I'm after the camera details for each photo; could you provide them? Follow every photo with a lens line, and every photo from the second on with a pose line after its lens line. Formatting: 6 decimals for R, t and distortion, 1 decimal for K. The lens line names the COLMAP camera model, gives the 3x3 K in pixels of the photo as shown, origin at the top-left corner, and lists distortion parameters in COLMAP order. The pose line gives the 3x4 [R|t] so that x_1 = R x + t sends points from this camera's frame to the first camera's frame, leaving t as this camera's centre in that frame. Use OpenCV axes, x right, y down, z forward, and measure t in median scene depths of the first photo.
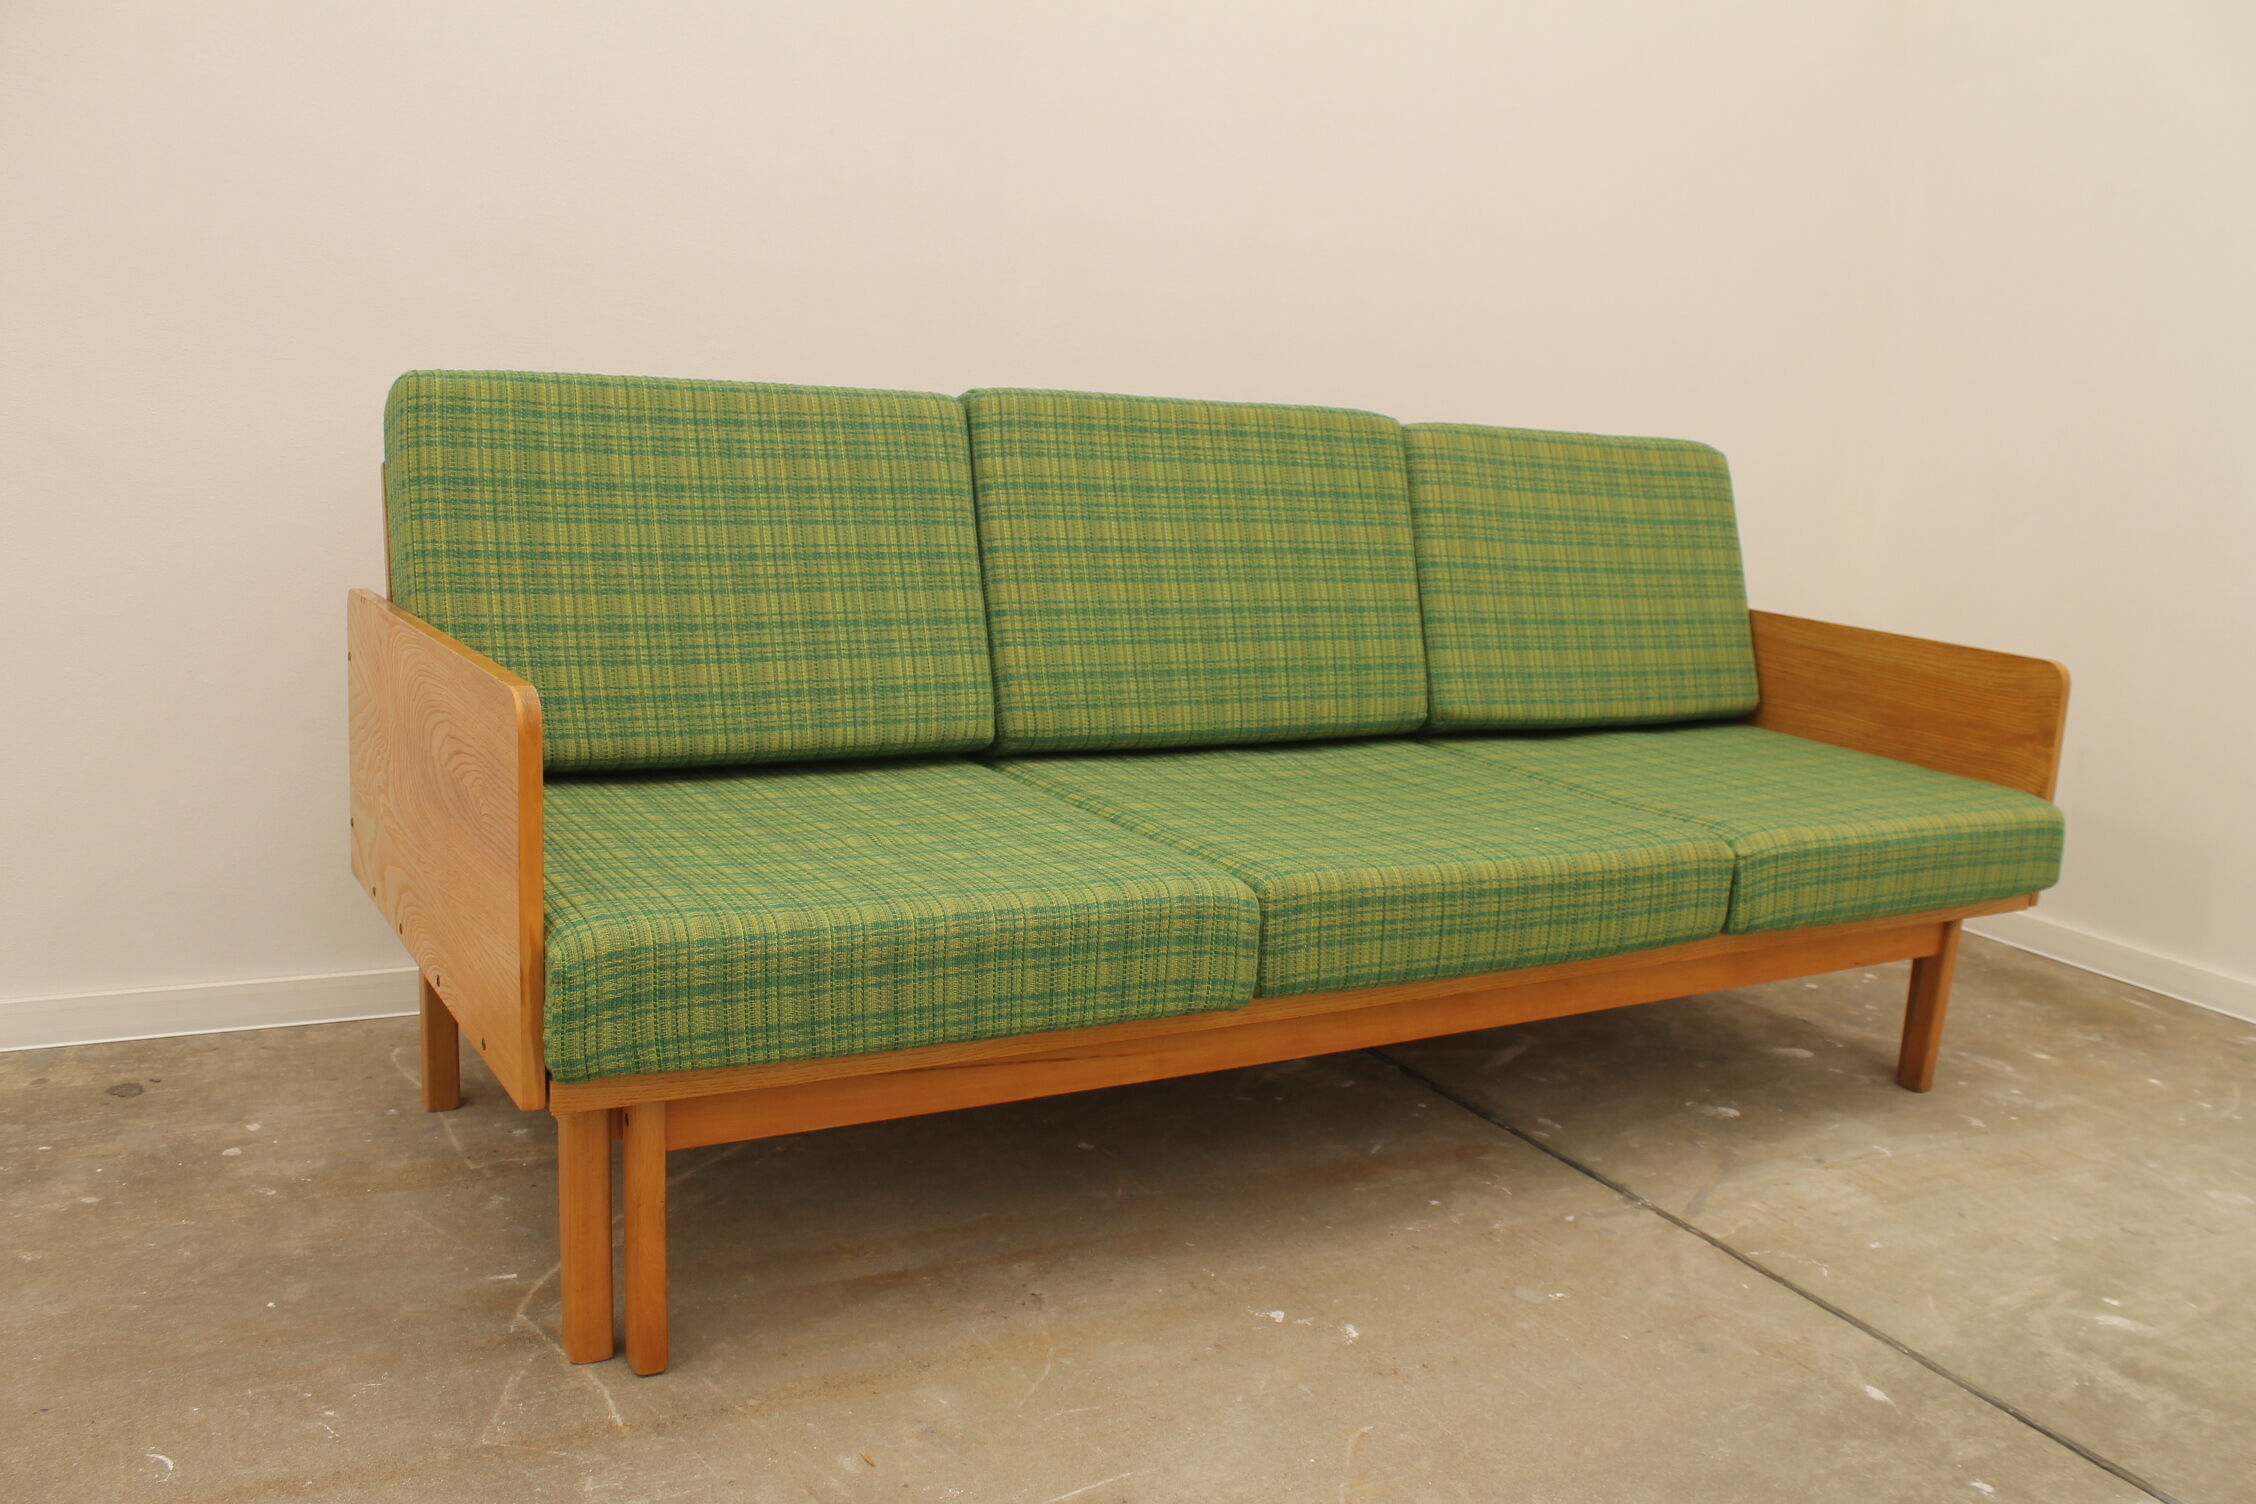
lens RADIAL K [[1925.4, 0, 1149.9], [0, 1925.4, 760.7], [0, 0, 1]] dist [-0.159697, 0.137258]
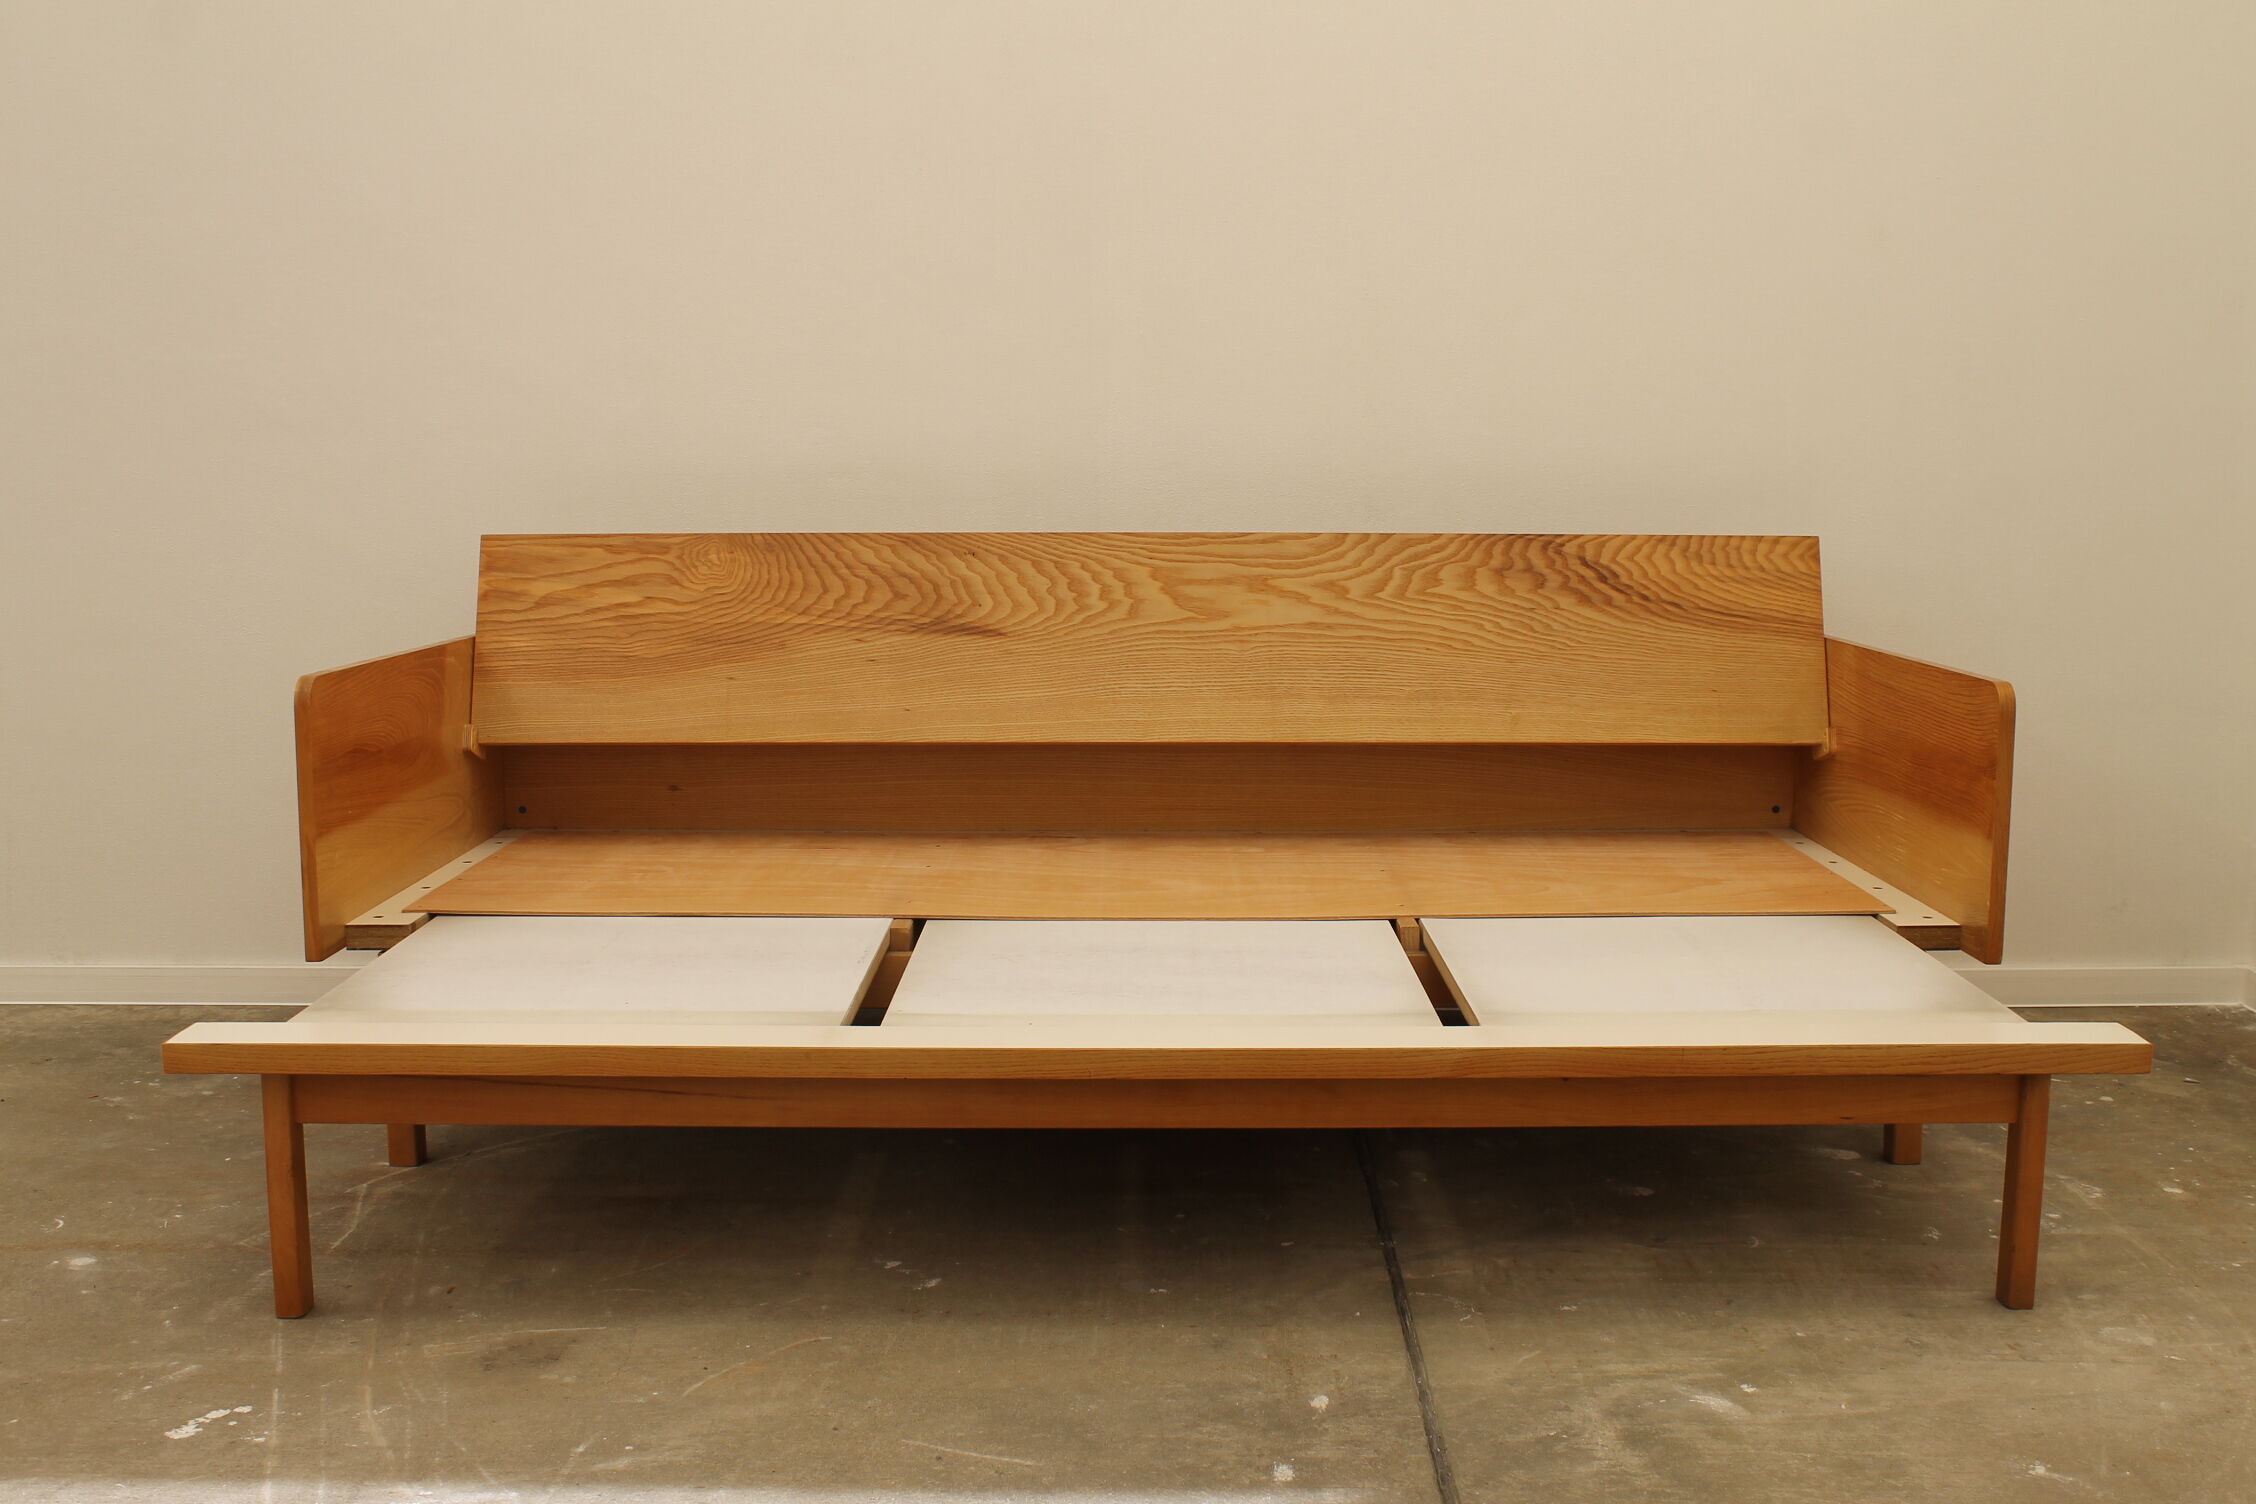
lens RADIAL K [[2292.4, 0, 1152.1], [0, 2292.4, 780.4], [0, 0, 1]] dist [-0.085865, 0.000000]
pose [[0.872286, 0.007091, -0.488945, 0.795634], [-0.036733, 0.998020, -0.051058, 0.066450], [0.487615, 0.062497, 0.870819, -0.104212]]
